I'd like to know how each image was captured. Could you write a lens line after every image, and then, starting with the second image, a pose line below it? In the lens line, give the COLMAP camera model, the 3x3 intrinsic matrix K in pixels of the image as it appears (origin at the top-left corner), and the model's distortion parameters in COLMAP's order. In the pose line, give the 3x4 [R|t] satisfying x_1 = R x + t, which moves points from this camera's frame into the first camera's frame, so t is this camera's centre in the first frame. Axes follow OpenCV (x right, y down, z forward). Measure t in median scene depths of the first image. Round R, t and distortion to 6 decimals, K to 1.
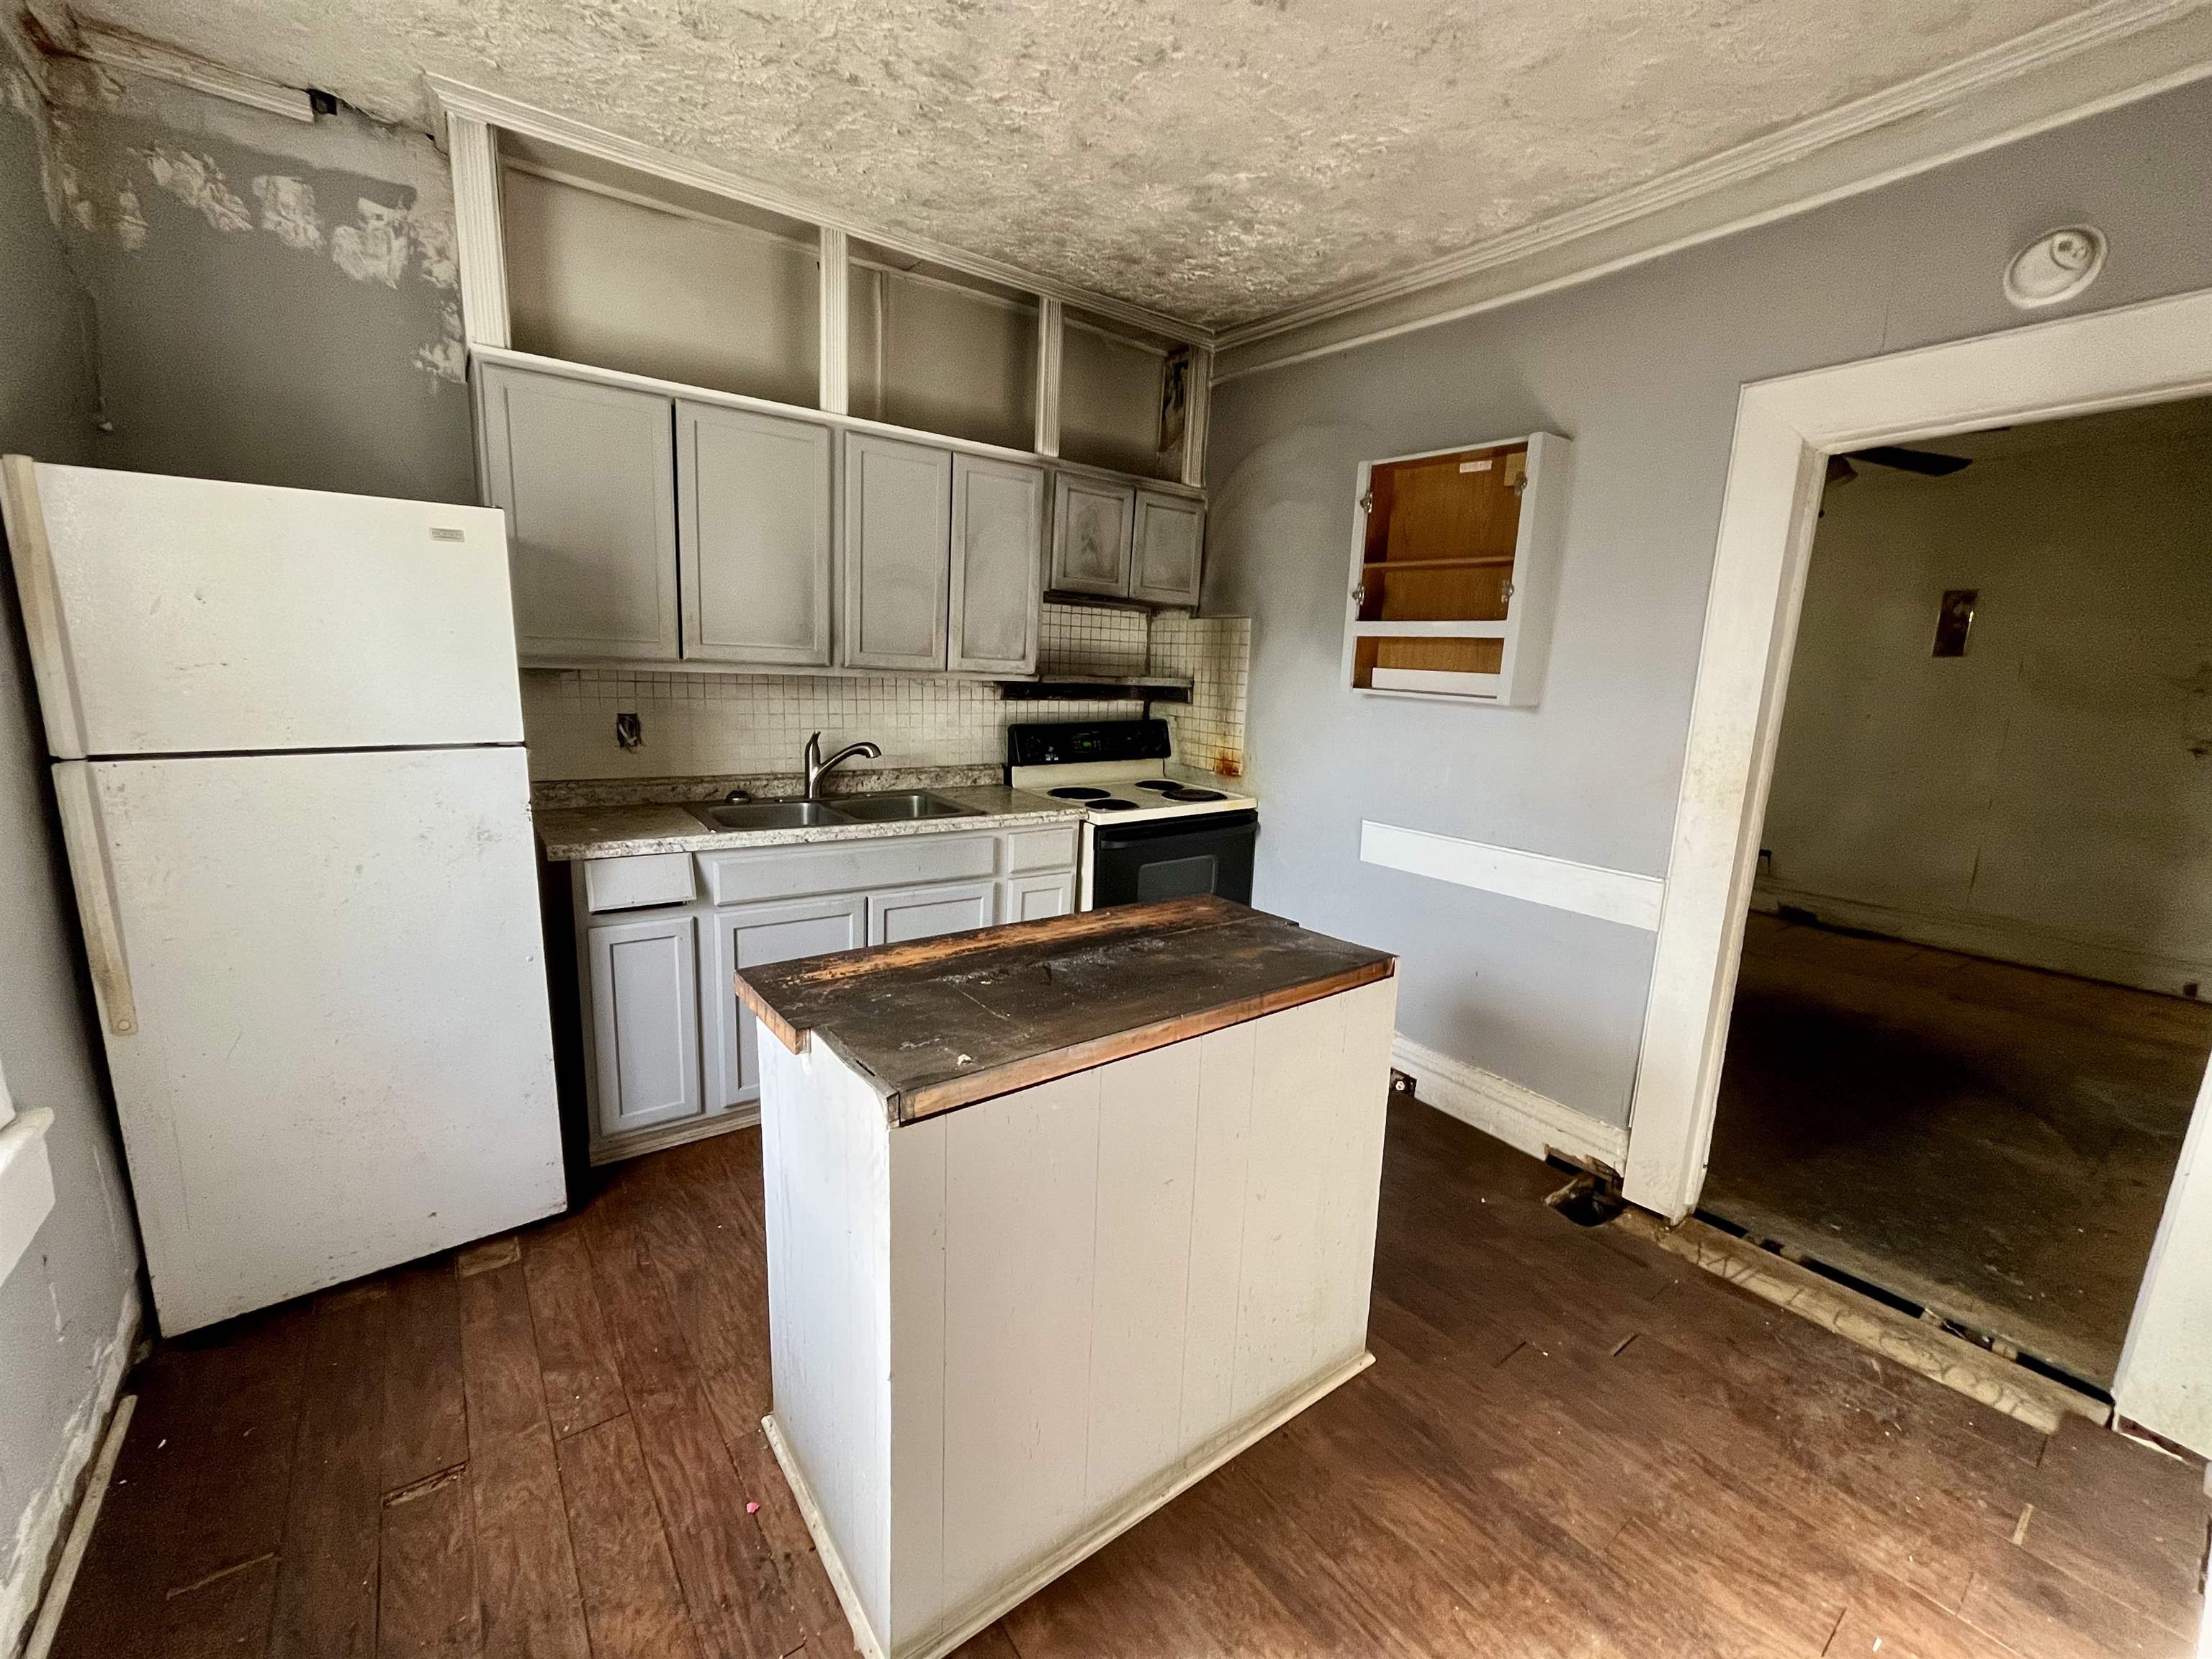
lens RADIAL K [[905.1, 0, 1103.0], [0, 905.1, 831.3], [0, 0, 1]] dist [-0.000240, -0.000450]
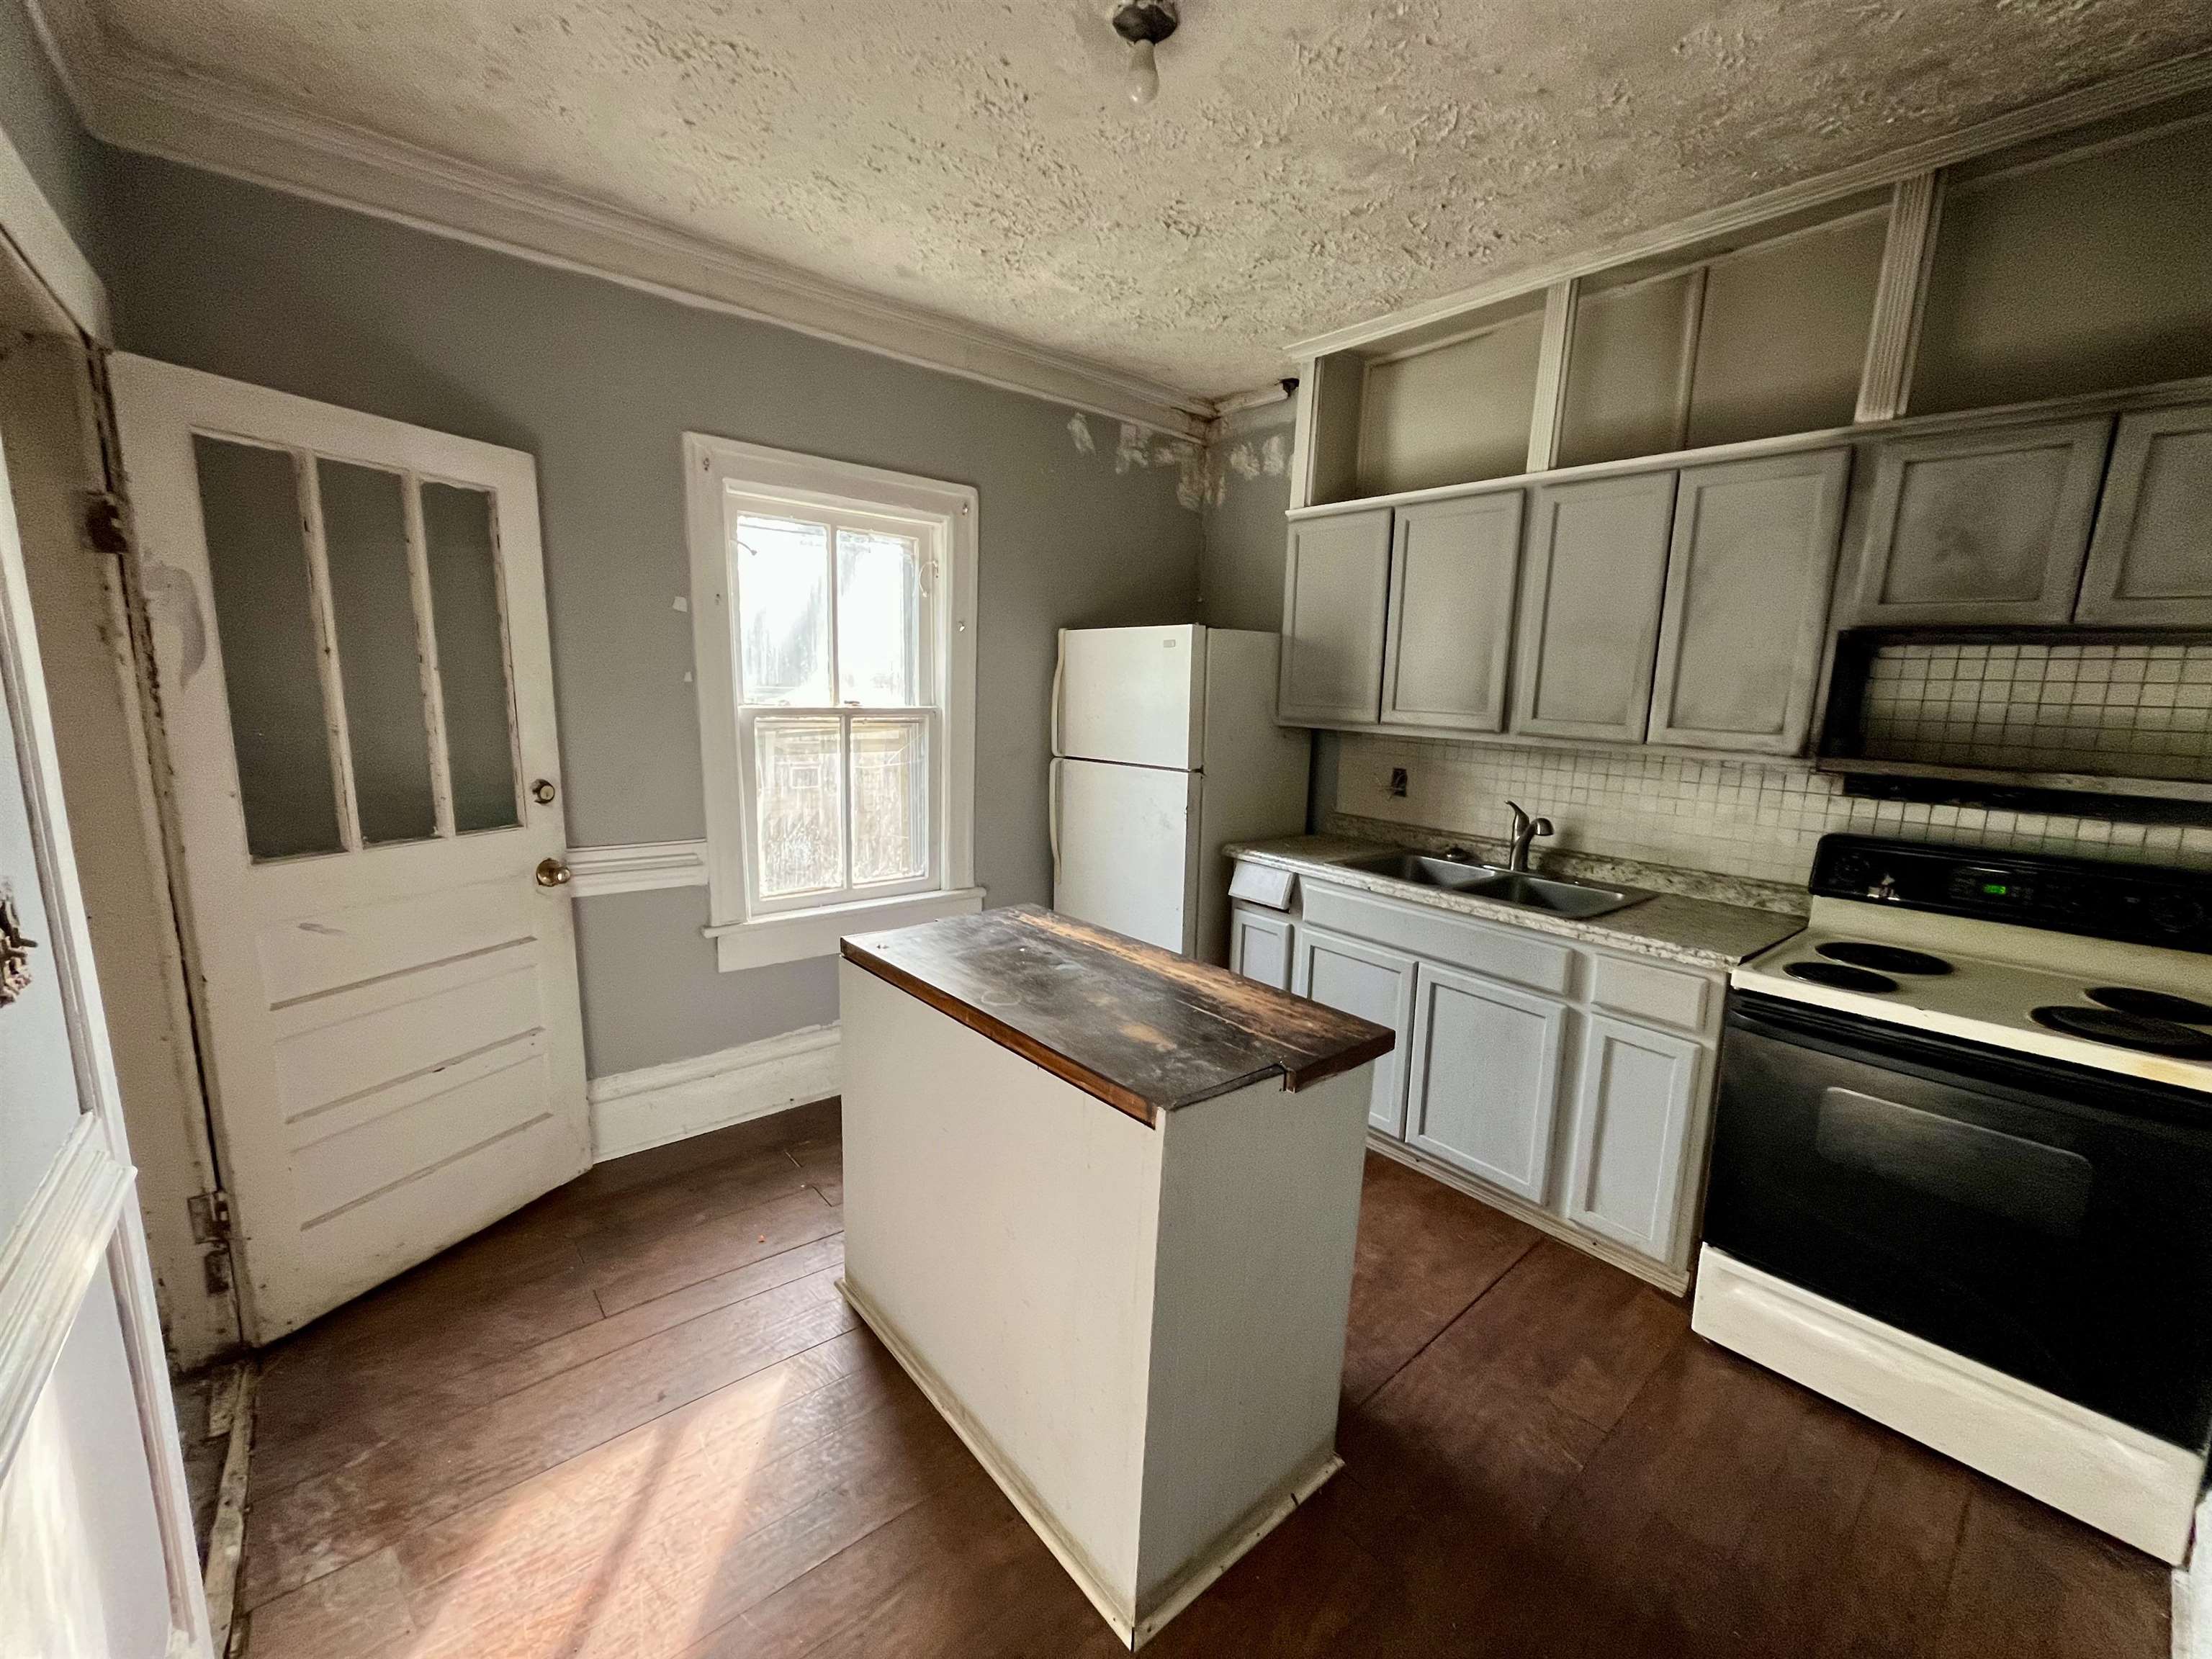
lens RADIAL K [[905.1, 0, 1103.0], [0, 905.1, 831.3], [0, 0, 1]] dist [-0.000240, -0.000450]
pose [[0.064701, 0.126566, -0.989846, 0.656095], [-0.215179, 0.970359, 0.110009, -0.097664], [0.974429, 0.205877, 0.090018, 0.534943]]
